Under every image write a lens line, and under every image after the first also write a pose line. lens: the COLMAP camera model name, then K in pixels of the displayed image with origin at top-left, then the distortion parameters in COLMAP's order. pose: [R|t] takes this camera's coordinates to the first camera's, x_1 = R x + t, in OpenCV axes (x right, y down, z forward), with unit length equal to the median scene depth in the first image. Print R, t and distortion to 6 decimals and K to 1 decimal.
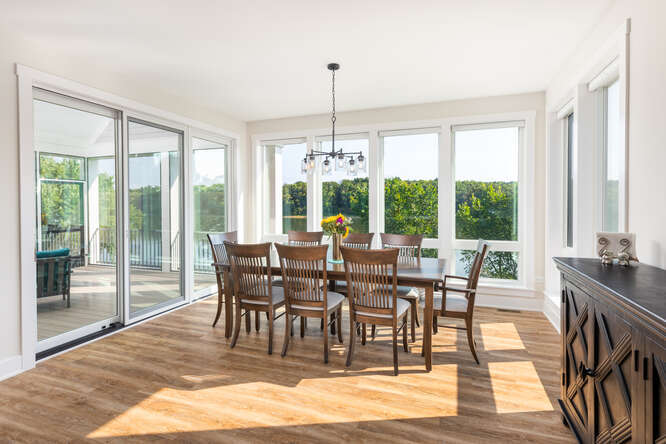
lens RADIAL K [[339.2, 0, 334.6], [0, 339.2, 217.8], [0, 0, 1]] dist [0.007596, 0.001255]
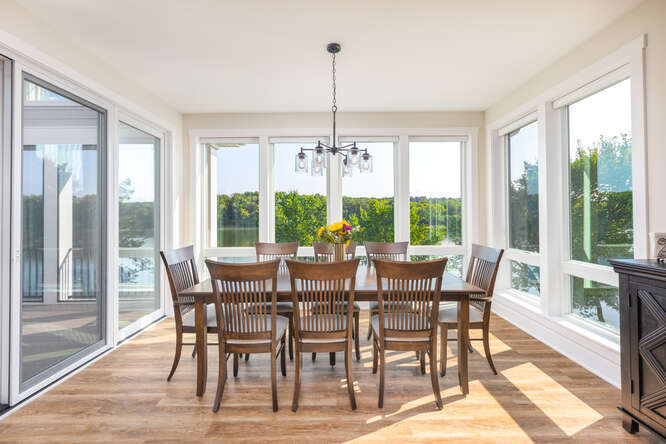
lens RADIAL K [[306.9, 0, 331.1], [0, 306.9, 218.3], [0, 0, 1]] dist [0.005746, -0.000666]
pose [[0.943732, -0.007950, 0.330617, -0.265532], [0.019095, 0.999353, -0.030476, 0.005560], [-0.330161, 0.035074, 0.943273, 0.285095]]
